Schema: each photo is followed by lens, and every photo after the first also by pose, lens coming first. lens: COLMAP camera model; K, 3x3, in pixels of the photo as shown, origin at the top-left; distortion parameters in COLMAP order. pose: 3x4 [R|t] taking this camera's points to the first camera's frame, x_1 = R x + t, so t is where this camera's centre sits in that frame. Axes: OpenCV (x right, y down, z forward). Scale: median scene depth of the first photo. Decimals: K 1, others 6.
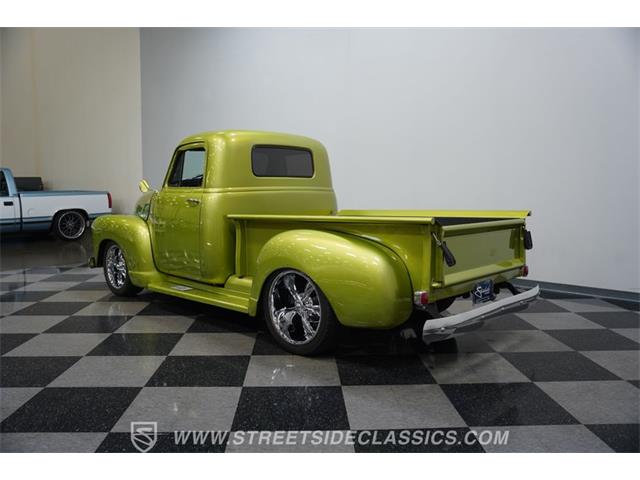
lens RADIAL K [[584.2, 0, 319.0], [0, 584.2, 241.6], [0, 0, 1]] dist [-0.045486, 0.000003]
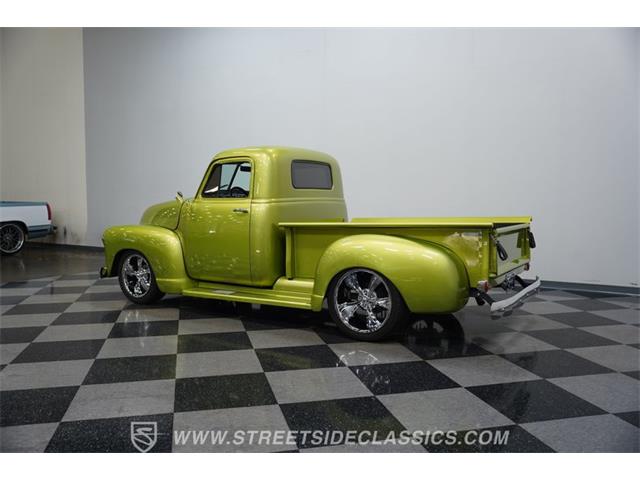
lens RADIAL K [[610.8, 0, 328.7], [0, 610.8, 243.1], [0, 0, 1]] dist [-0.022296, 0.003752]
pose [[0.974981, -0.017978, 0.221558, -0.313888], [0.021894, 0.999644, -0.015229, 0.011976], [-0.221205, 0.019699, 0.975028, -0.151188]]
